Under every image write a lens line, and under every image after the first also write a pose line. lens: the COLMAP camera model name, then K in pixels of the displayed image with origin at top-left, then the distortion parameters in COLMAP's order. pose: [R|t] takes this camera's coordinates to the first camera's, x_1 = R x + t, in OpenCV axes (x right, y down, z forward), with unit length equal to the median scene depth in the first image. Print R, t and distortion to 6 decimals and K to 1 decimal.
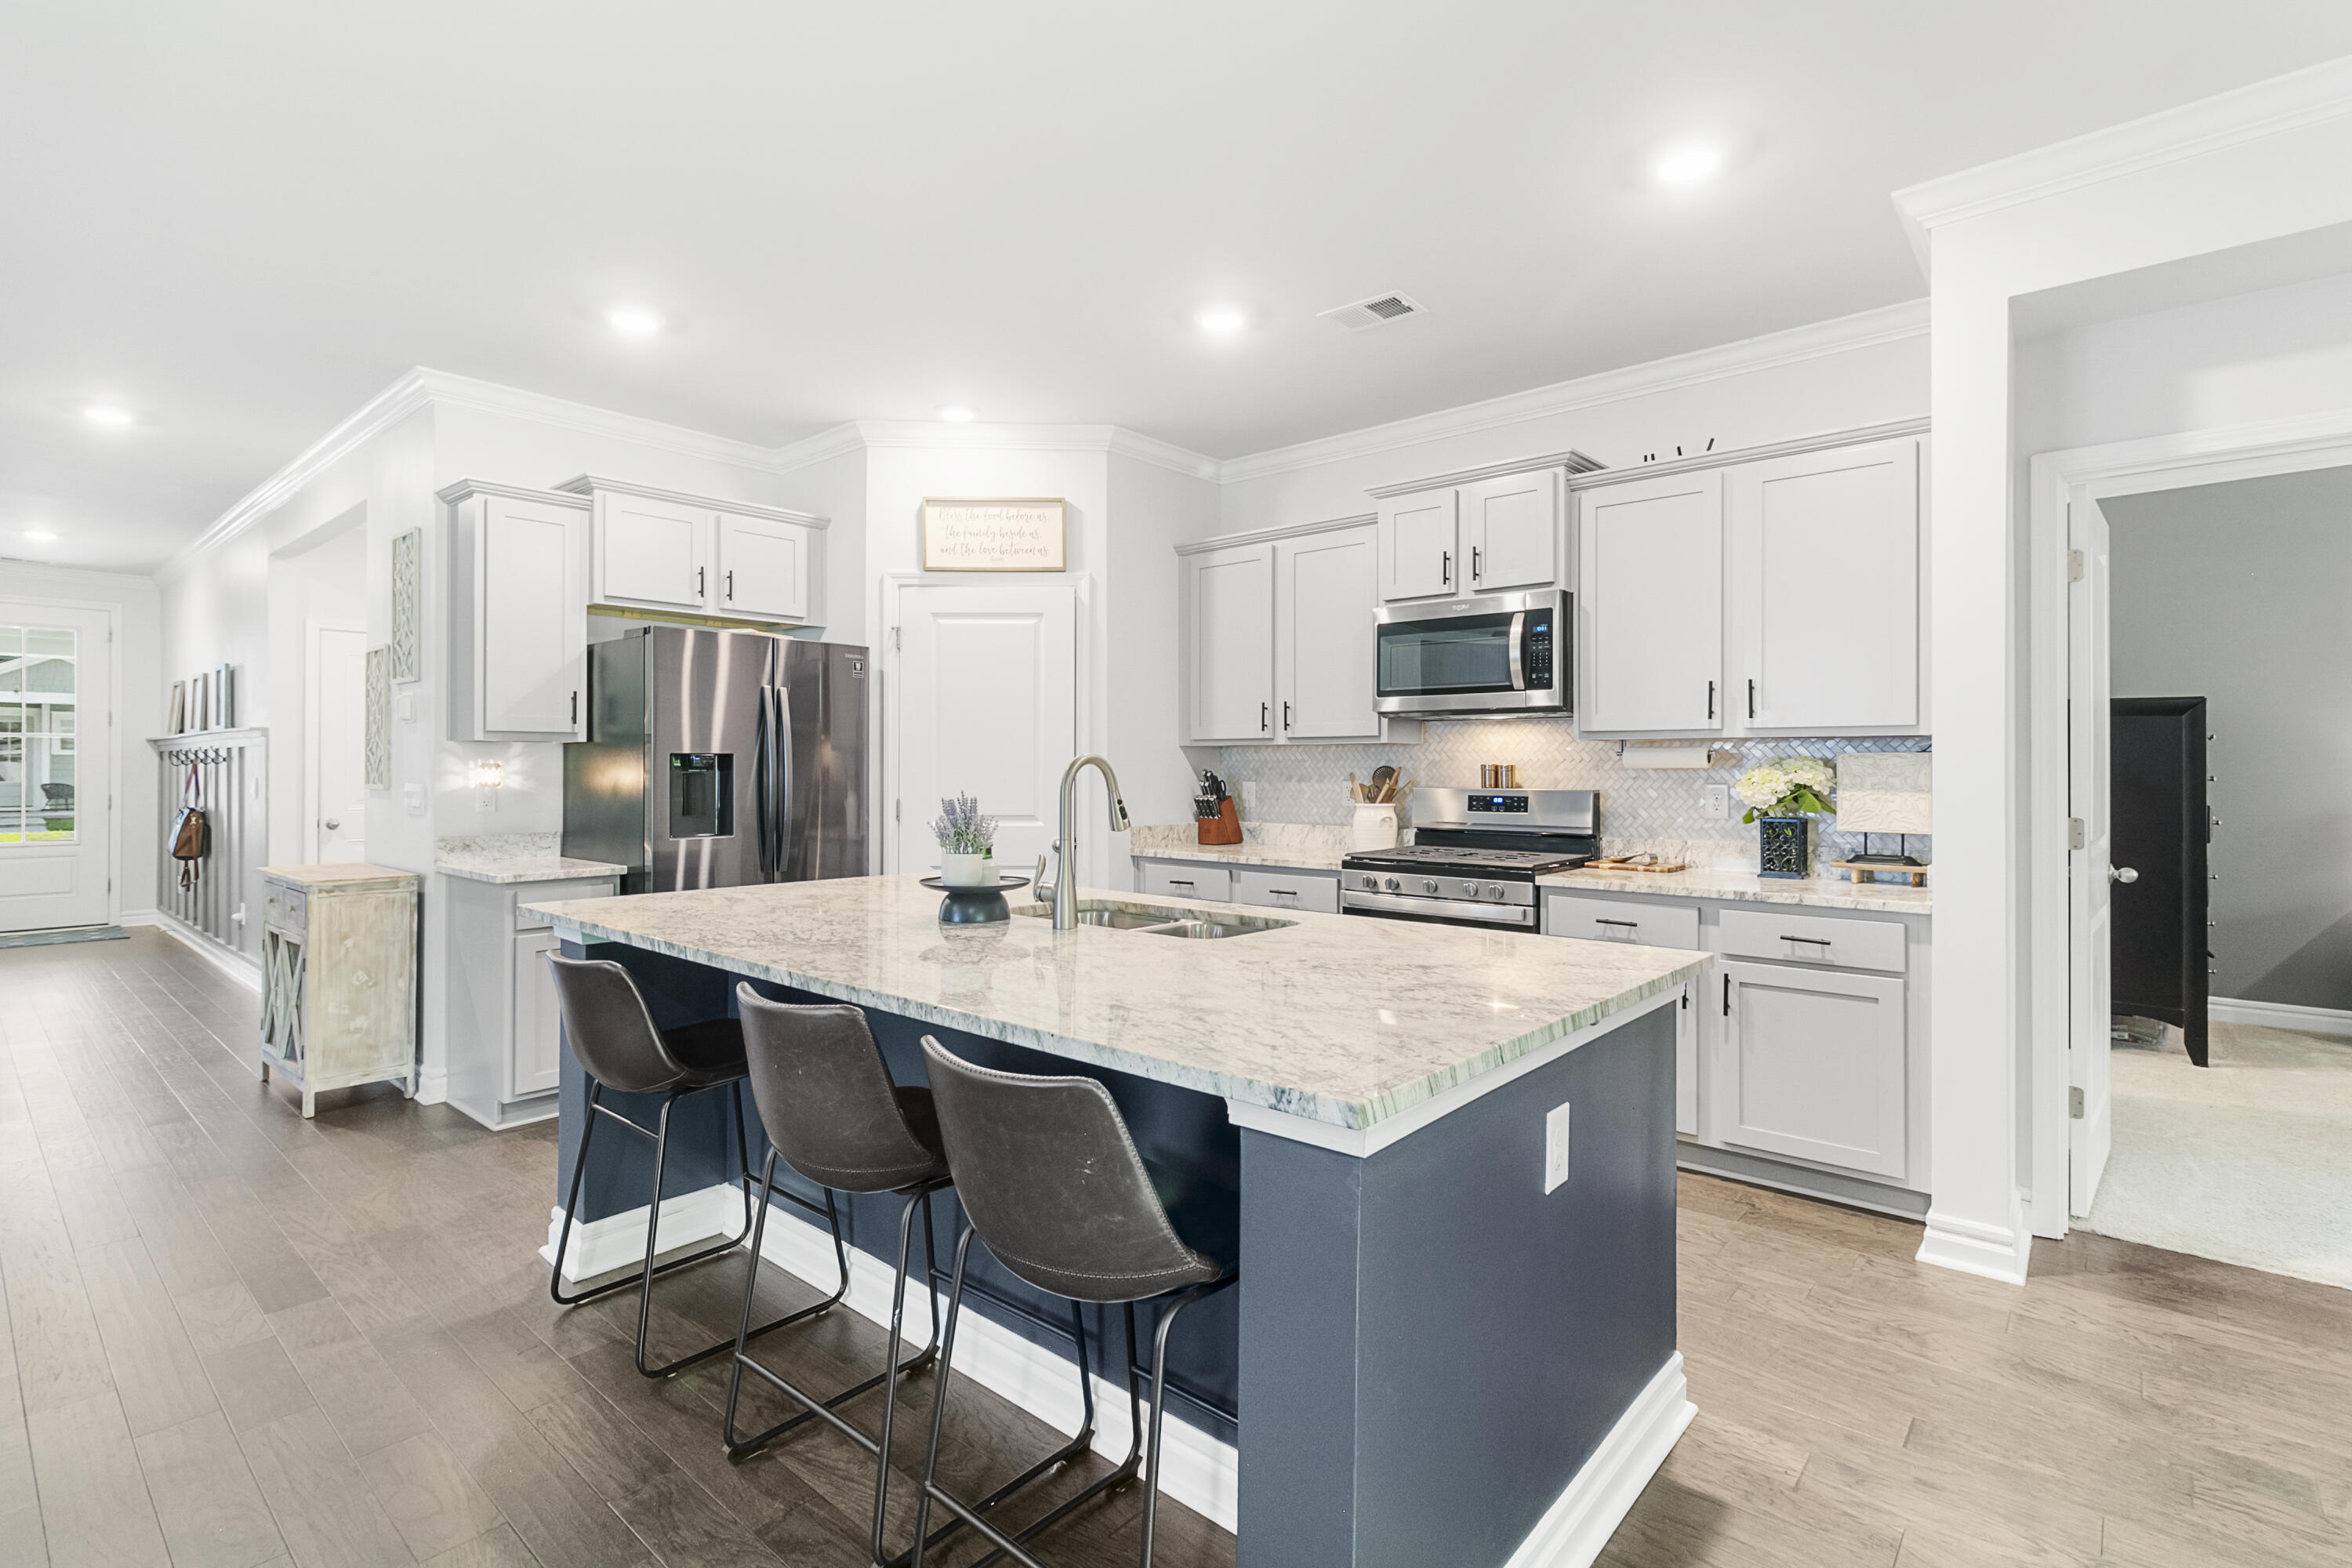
lens RADIAL K [[1099.6, 0, 1174.8], [0, 1099.6, 759.8], [0, 0, 1]] dist [0.003484, -0.000037]
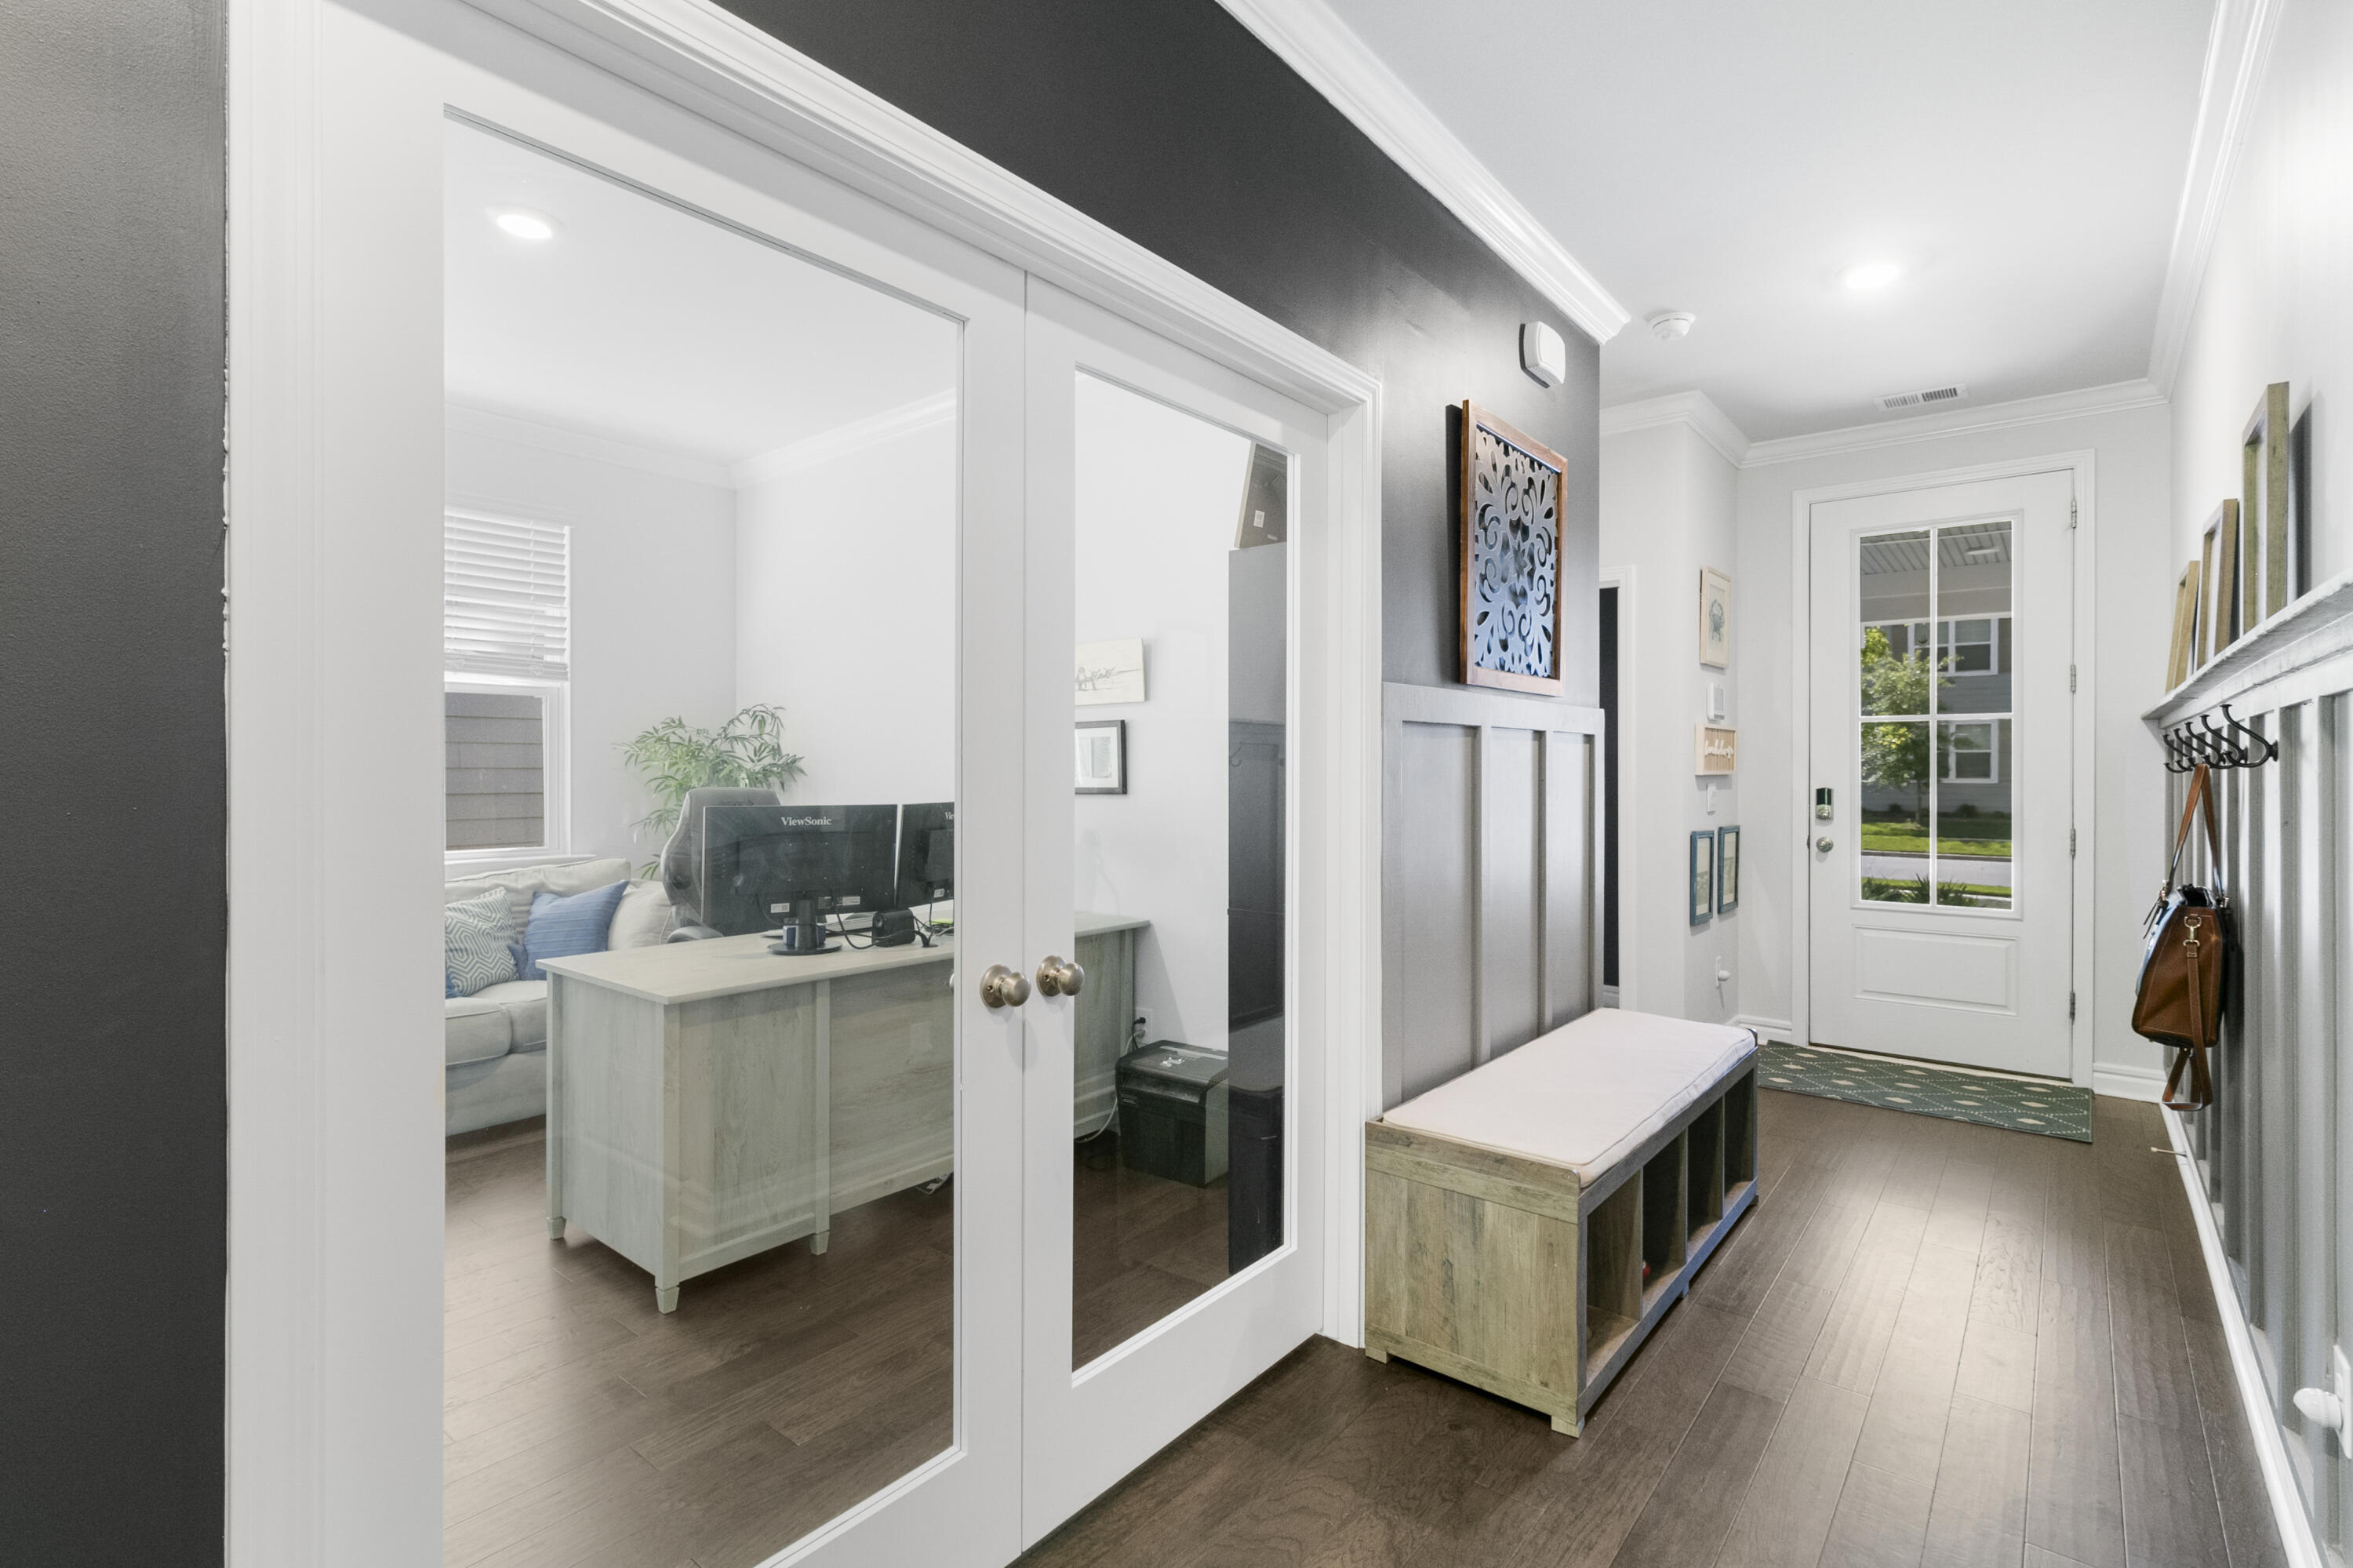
lens RADIAL K [[1100.1, 0, 1178.7], [0, 1100.1, 770.9], [0, 0, 1]] dist [0.003484, -0.000037]
pose [[0.040429, 0.001849, -0.999181, -0.919894], [0.004258, 0.999989, 0.002022, 0.005380], [0.999173, -0.004336, 0.040421, 1.101723]]
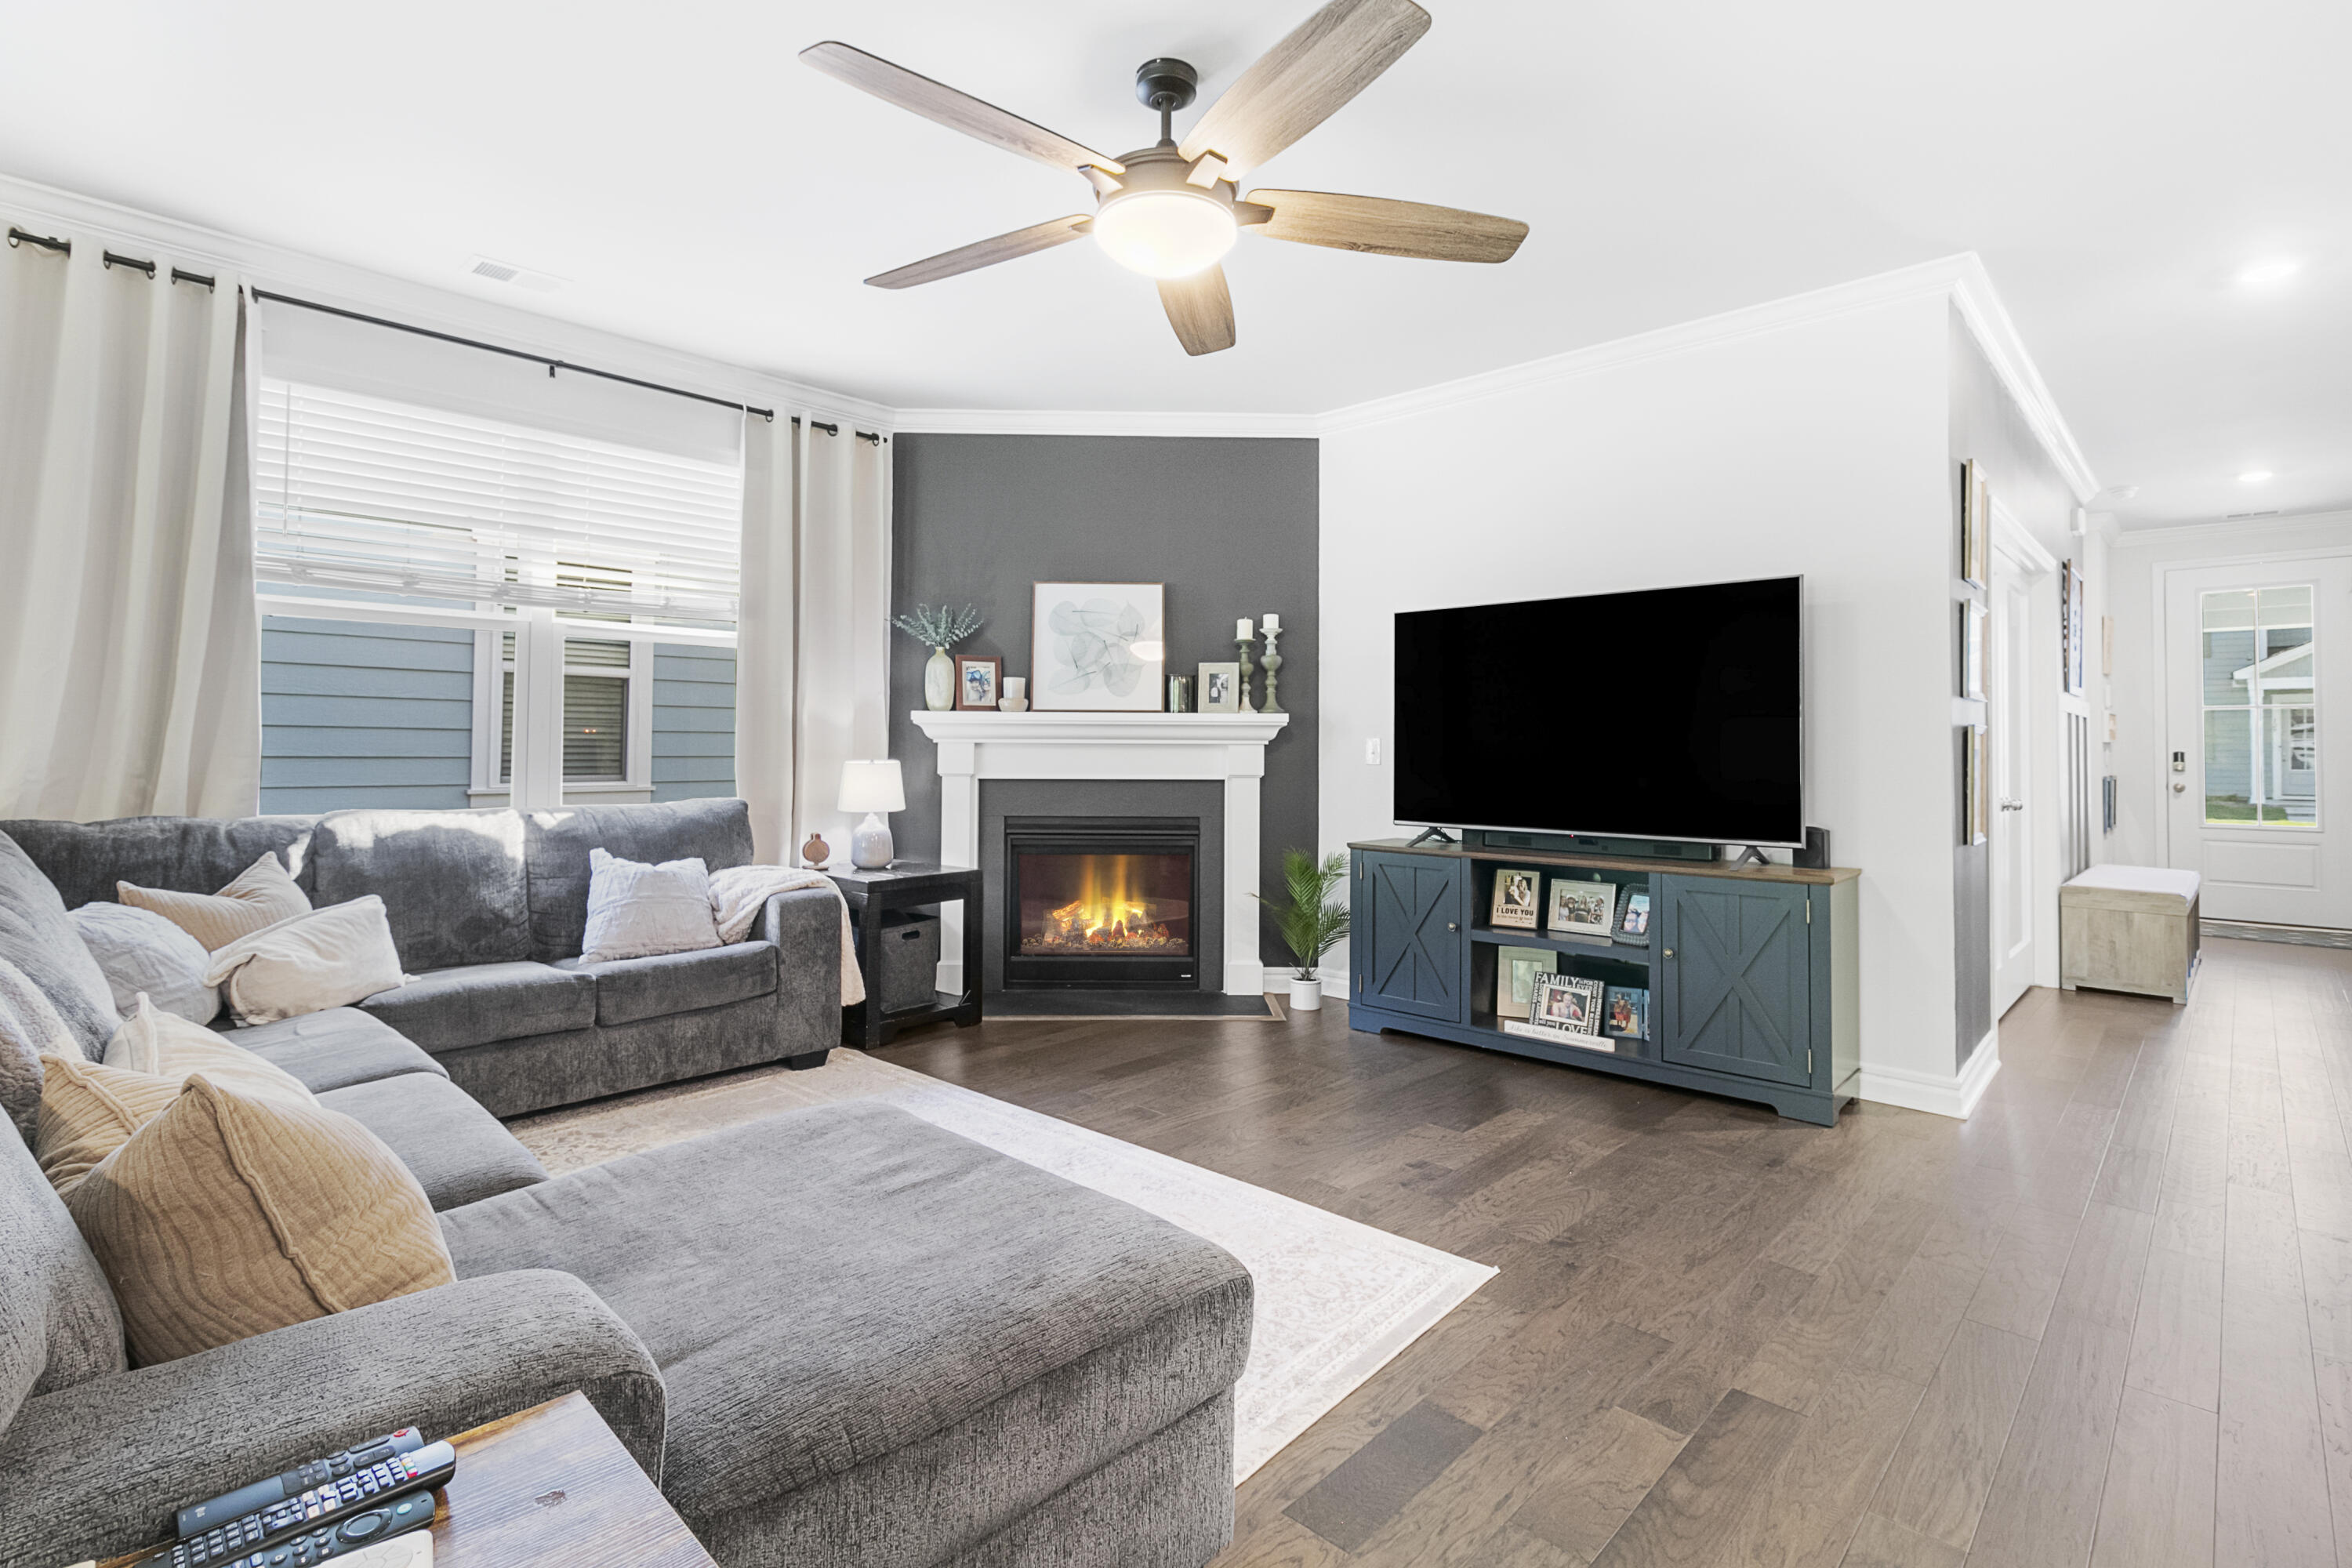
lens RADIAL K [[1099.6, 0, 1172.3], [0, 1099.6, 728.2], [0, 0, 1]] dist [0.003484, -0.000037]
pose [[-0.047856, -0.018439, -0.998684, -0.171596], [-0.002924, 0.999828, -0.018320, 0.027113], [0.998850, 0.002043, -0.047901, 0.280568]]
